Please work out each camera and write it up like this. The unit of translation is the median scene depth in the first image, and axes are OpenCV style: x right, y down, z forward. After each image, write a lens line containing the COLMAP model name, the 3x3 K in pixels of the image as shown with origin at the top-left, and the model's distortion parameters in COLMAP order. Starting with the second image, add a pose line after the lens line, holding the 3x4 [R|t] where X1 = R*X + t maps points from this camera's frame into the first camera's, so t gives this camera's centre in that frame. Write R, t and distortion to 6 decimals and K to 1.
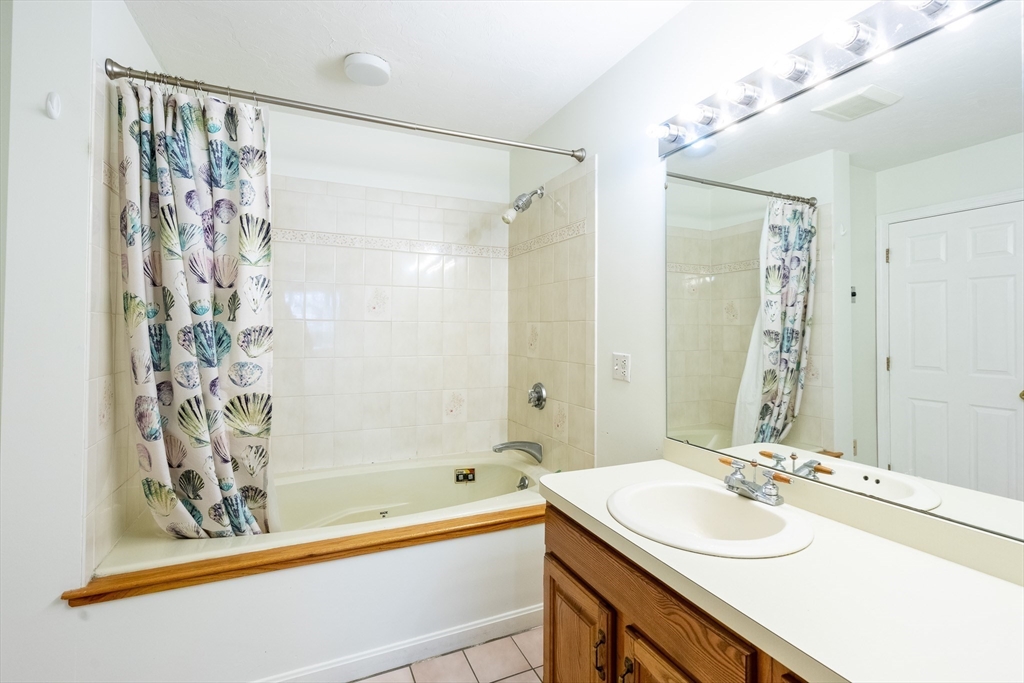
lens RADIAL K [[472.5, 0, 518.0], [0, 472.5, 323.4], [0, 0, 1]] dist [-0.008182, 0.004105]
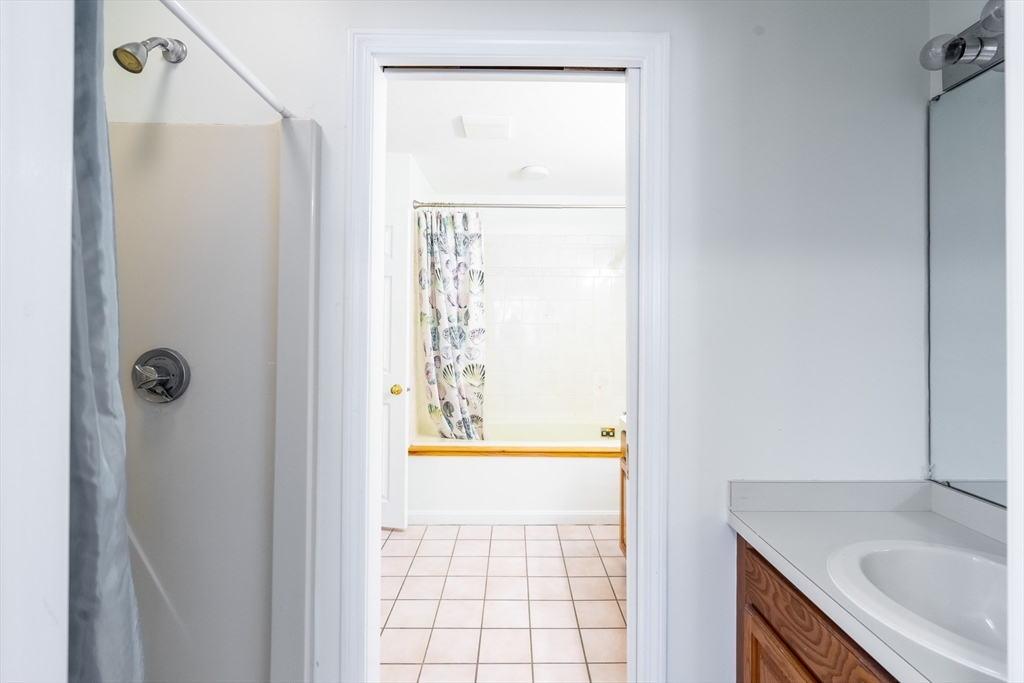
lens RADIAL K [[472.5, 0, 518.0], [0, 472.5, 323.4], [0, 0, 1]] dist [-0.008182, 0.004105]
pose [[0.910719, -0.004808, -0.412999, 0.378994], [0.005435, 0.999985, 0.000342, -0.013080], [0.412992, -0.002556, 0.910731, -0.662729]]
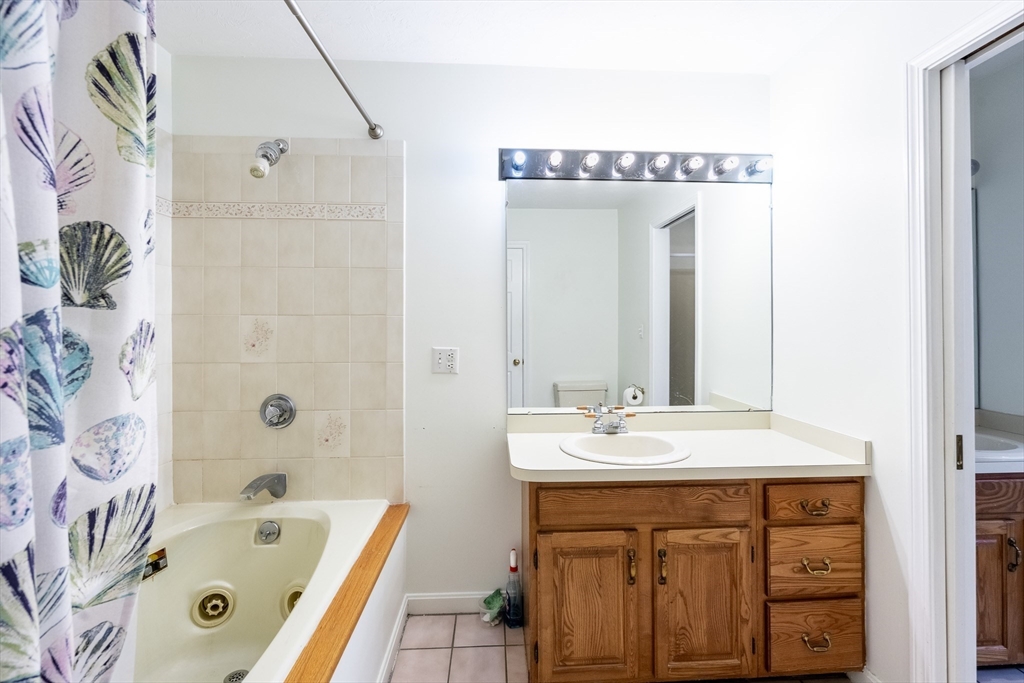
lens RADIAL K [[470.3, 0, 516.9], [0, 470.3, 322.9], [0, 0, 1]] dist [-0.004201, 0.000921]
pose [[0.371731, -0.002373, 0.928337, -0.819088], [-0.009443, 0.999935, 0.006337, 0.001679], [-0.928292, -0.011122, 0.371685, 0.560993]]
